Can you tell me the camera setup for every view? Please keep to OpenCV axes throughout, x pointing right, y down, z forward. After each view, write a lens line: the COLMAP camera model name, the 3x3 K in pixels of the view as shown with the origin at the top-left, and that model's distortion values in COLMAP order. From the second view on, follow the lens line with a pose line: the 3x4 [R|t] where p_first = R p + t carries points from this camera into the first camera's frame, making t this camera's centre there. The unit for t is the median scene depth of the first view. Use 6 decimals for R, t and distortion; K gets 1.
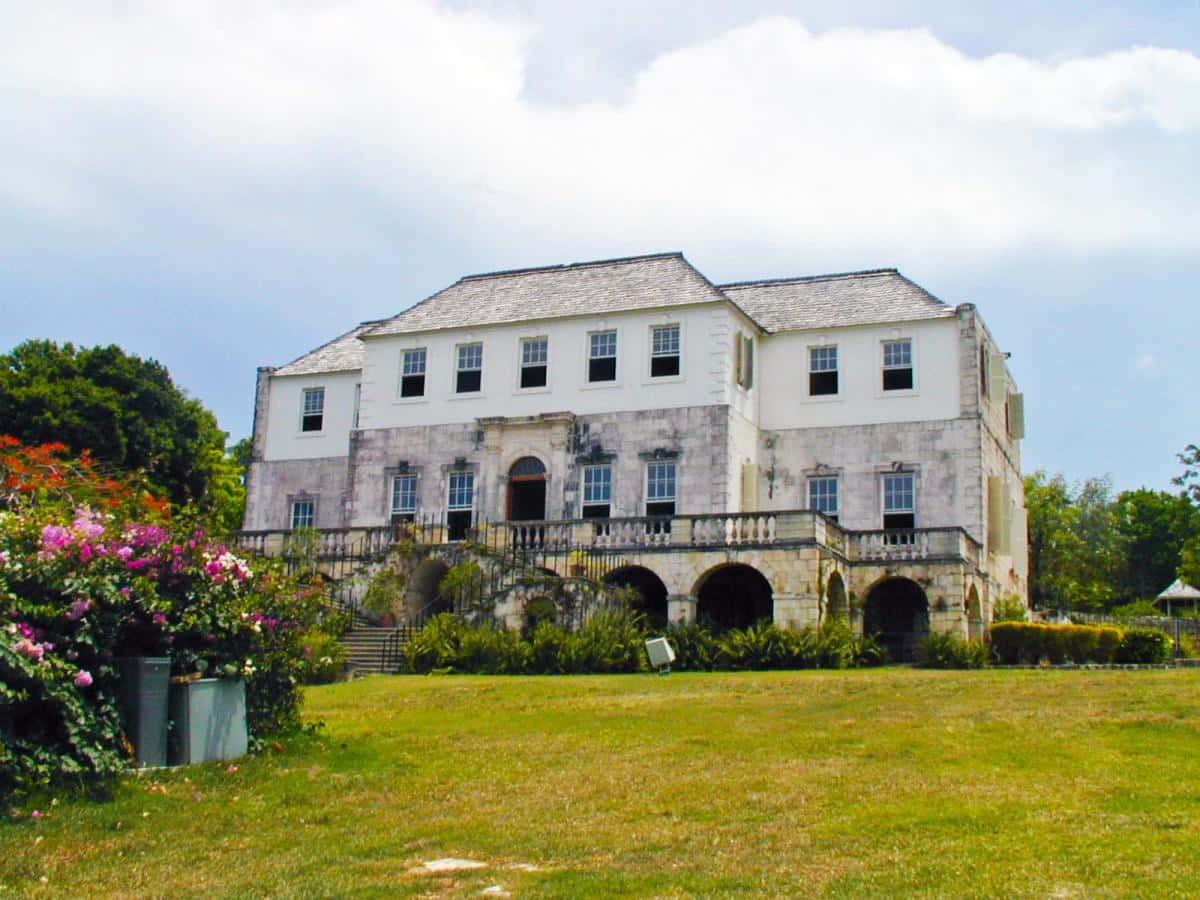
lens RADIAL K [[1452.0, 0, 598.9], [0, 1452.0, 449.0], [0, 0, 1]] dist [-0.130406, 0.011243]
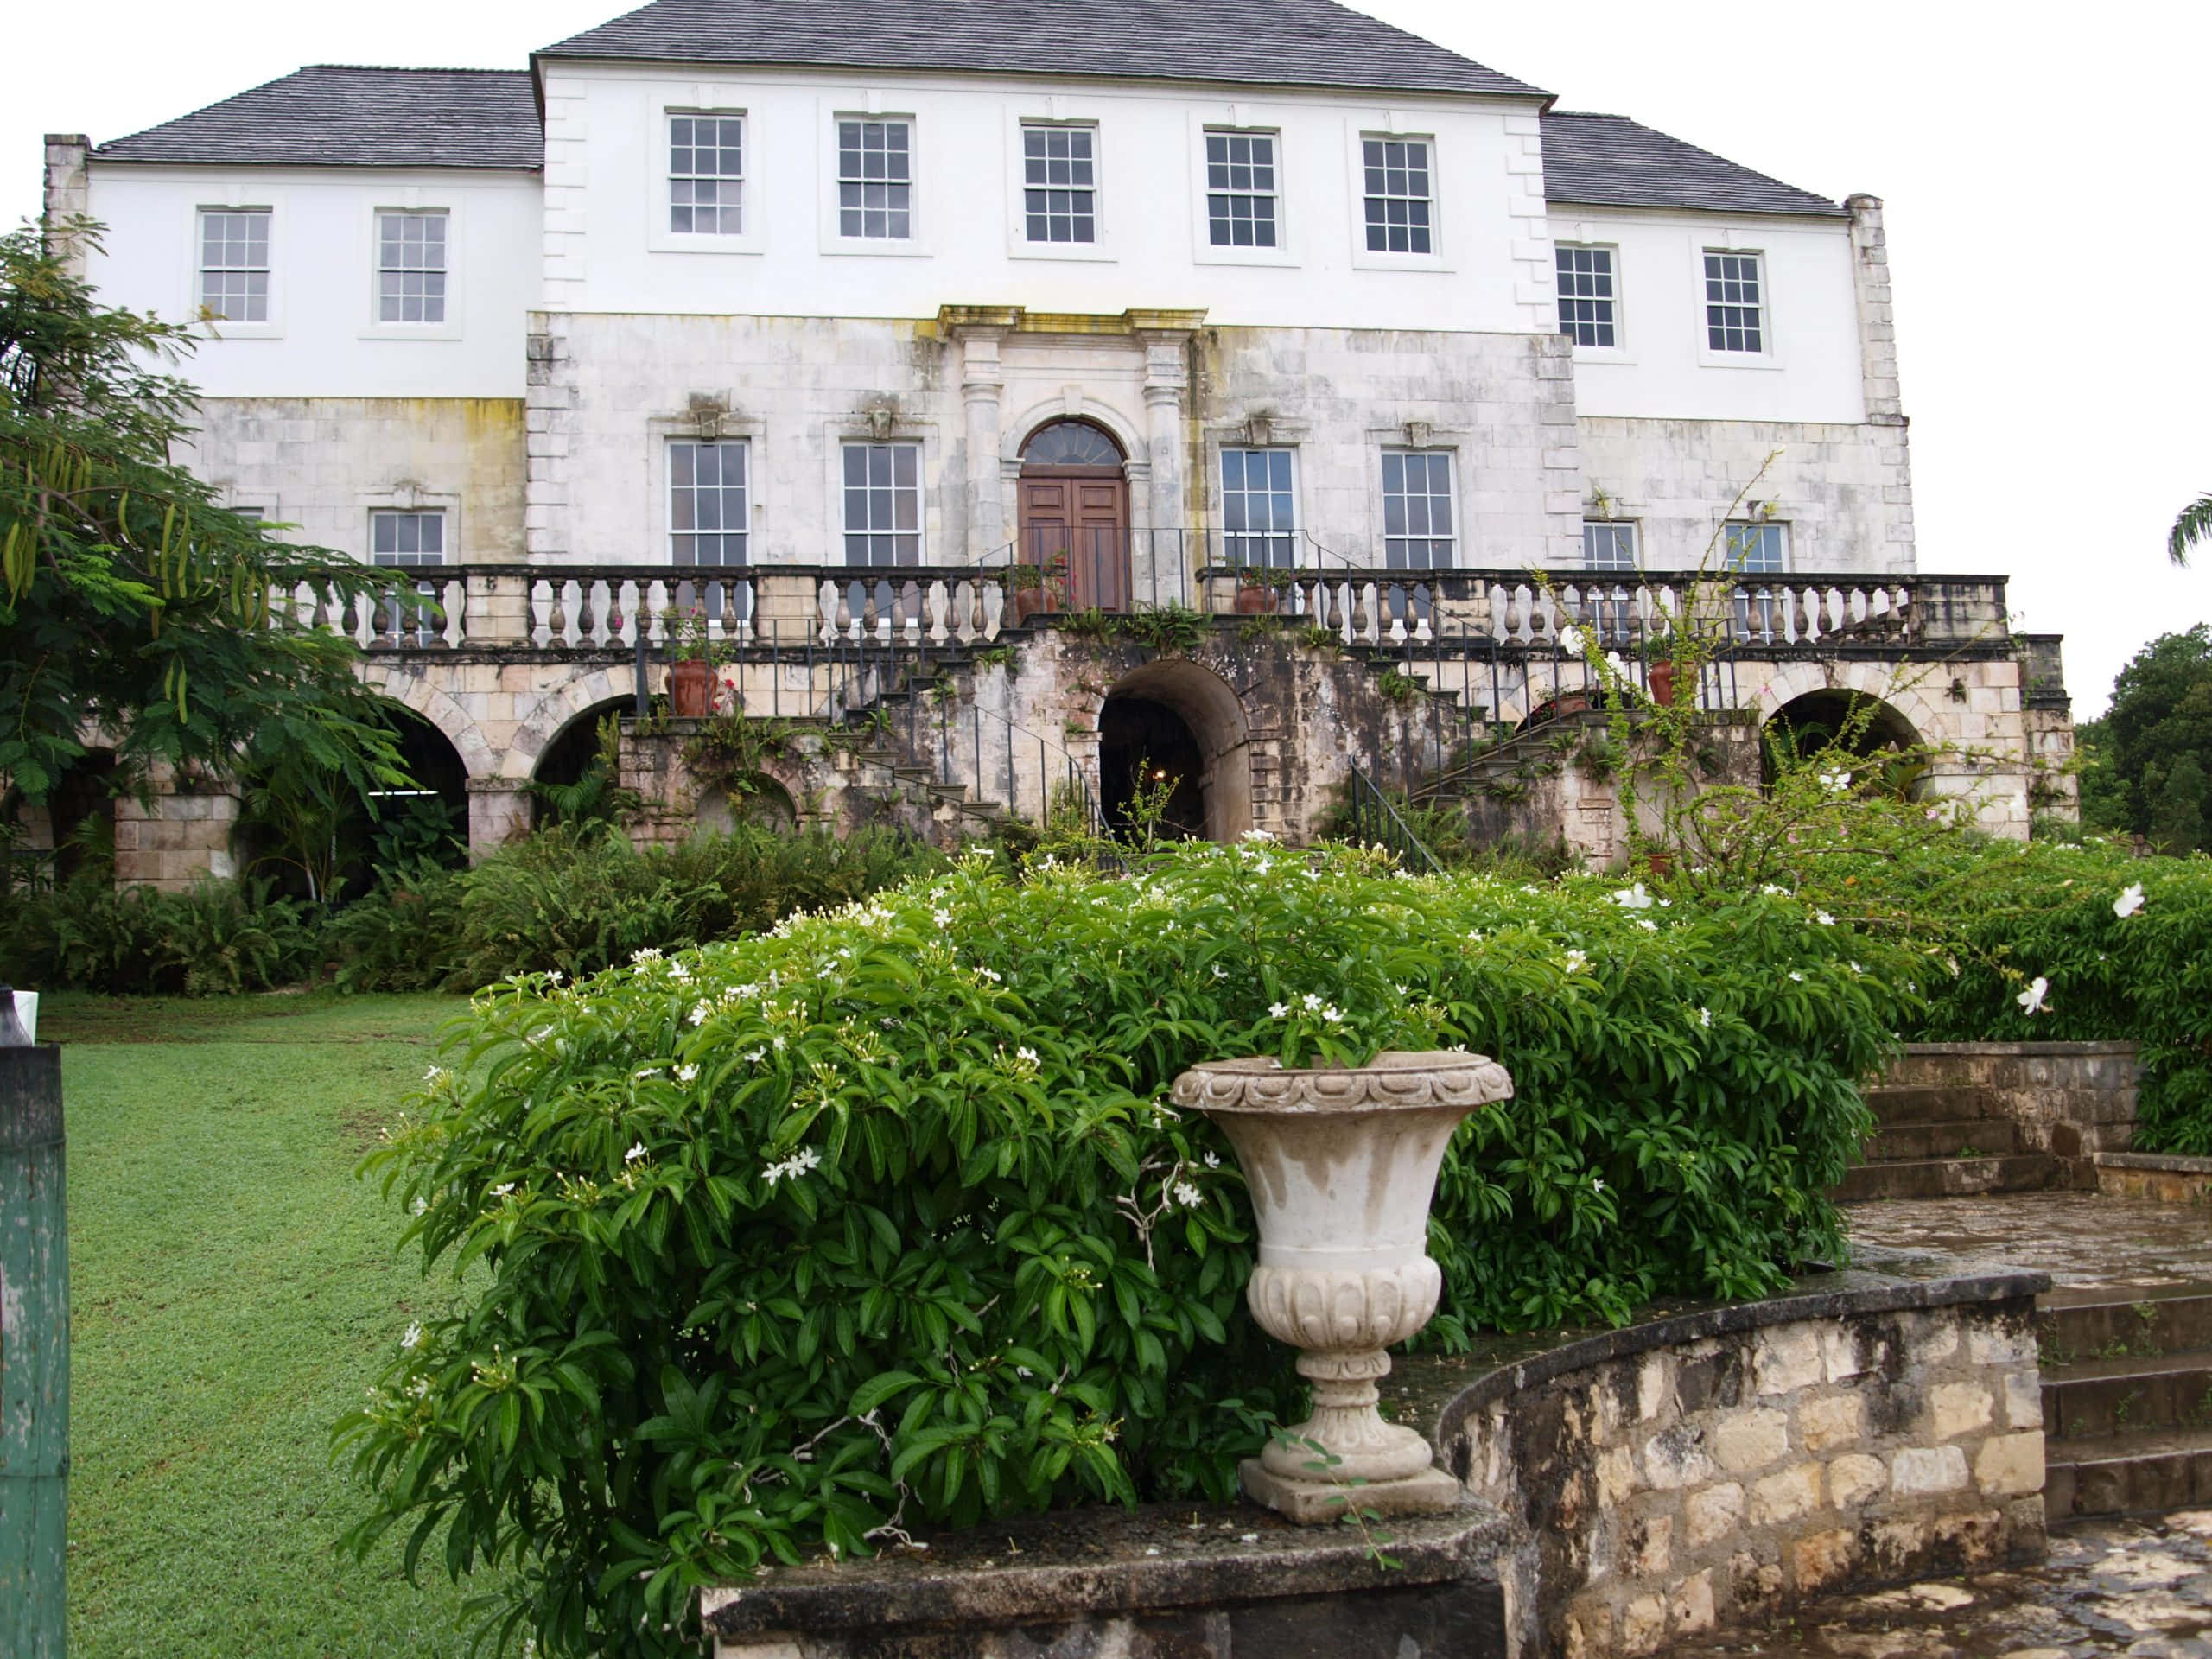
lens RADIAL K [[2224.6, 0, 1104.7], [0, 2224.6, 825.1], [0, 0, 1]] dist [-0.111045, 0.014033]
pose [[0.838774, -0.003643, 0.544468, -0.371303], [-0.057099, 0.993875, 0.094613, 0.058441], [-0.541478, -0.110447, 0.833429, 0.483029]]
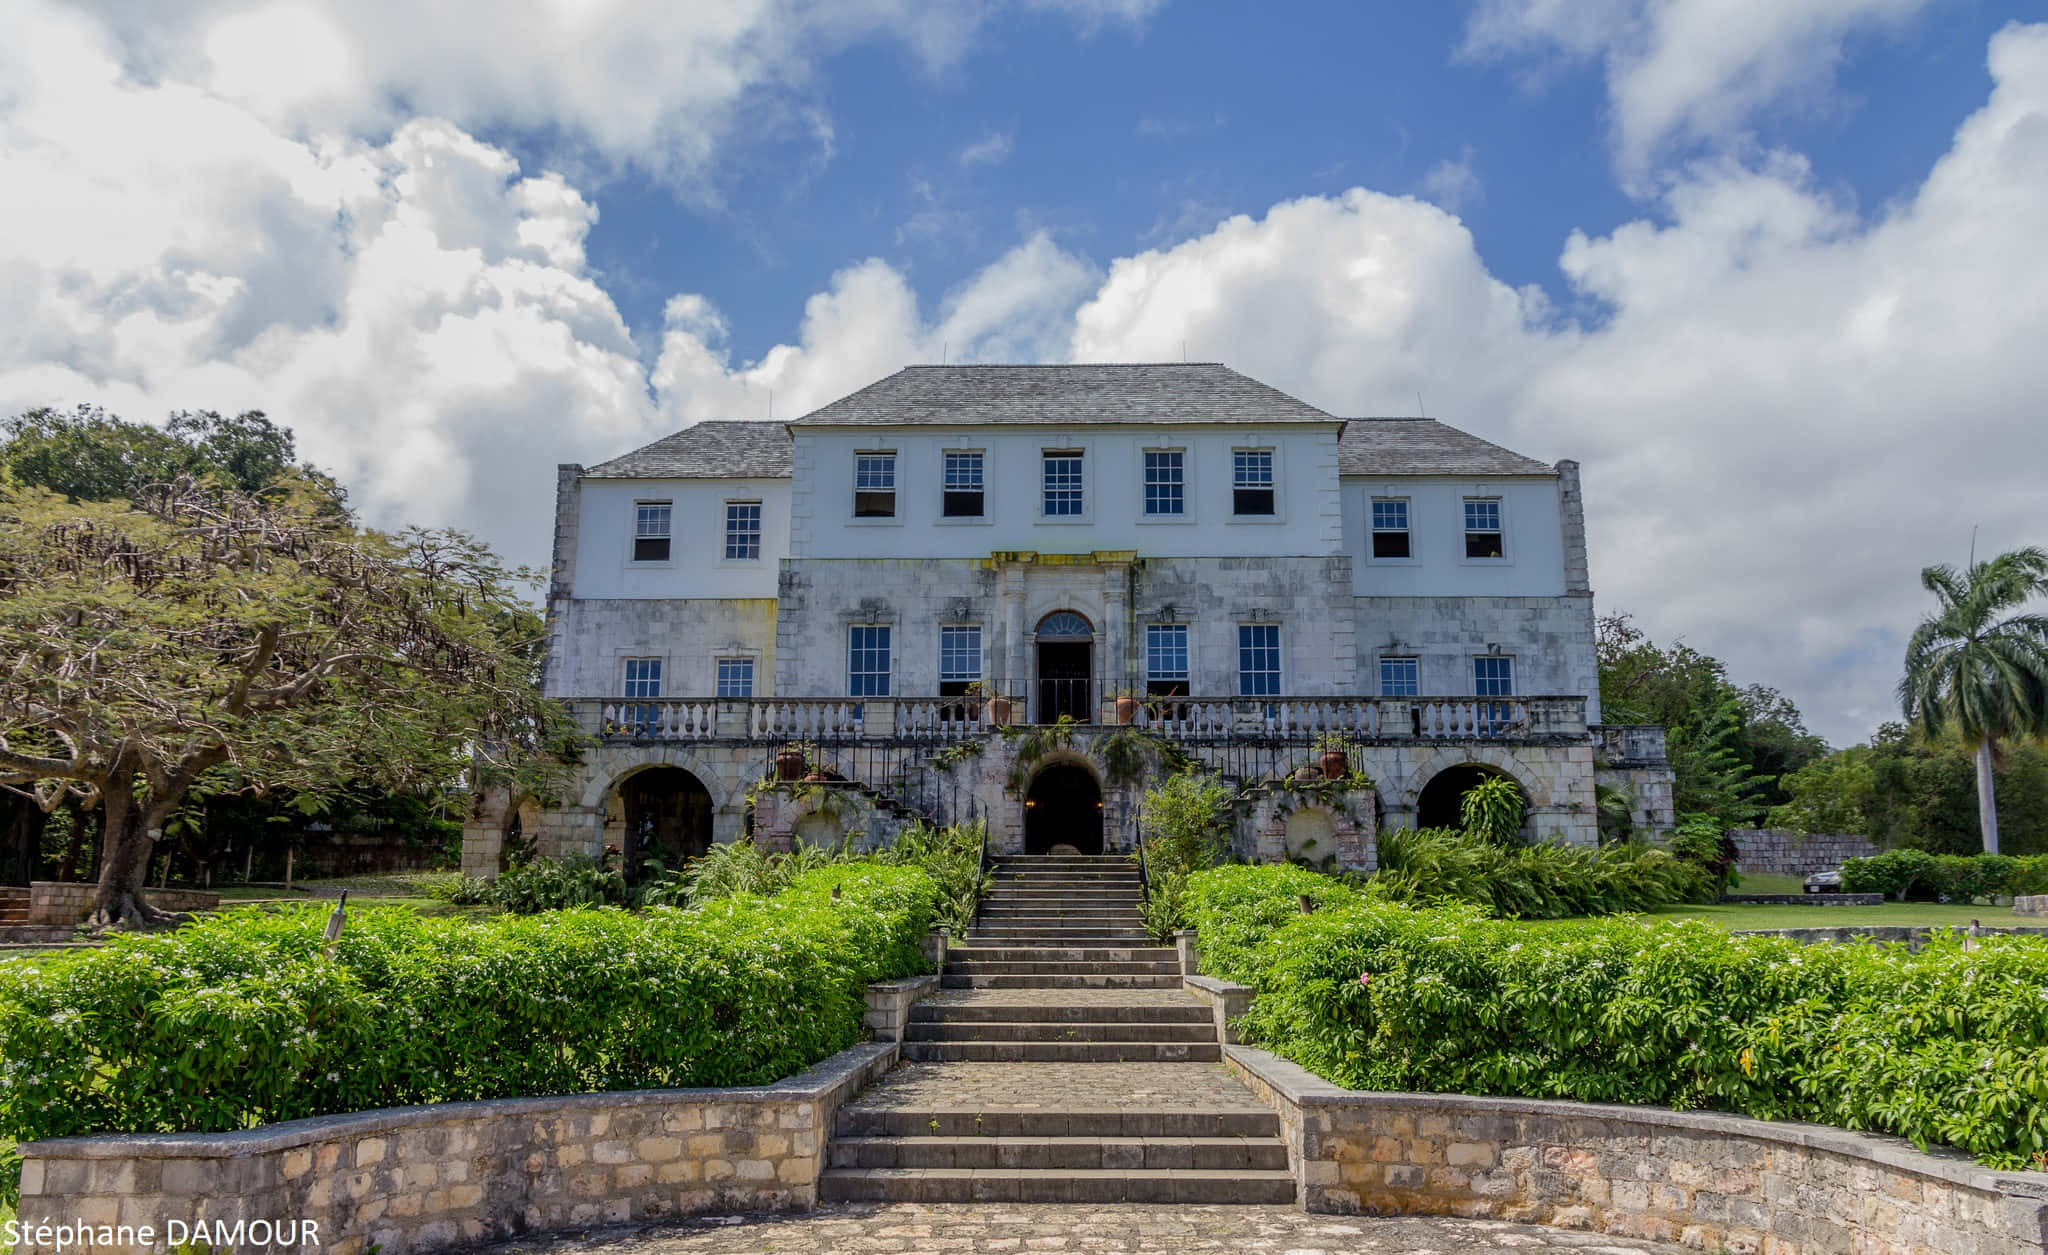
lens RADIAL K [[1331.2, 0, 1047.1], [0, 1331.2, 688.1], [0, 0, 1]] dist [-0.000849, -0.026790]
pose [[0.926125, 0.041890, 0.374883, -0.308506], [-0.052655, 0.998441, 0.018513, 0.033117], [-0.373523, -0.036885, 0.926887, 0.381335]]
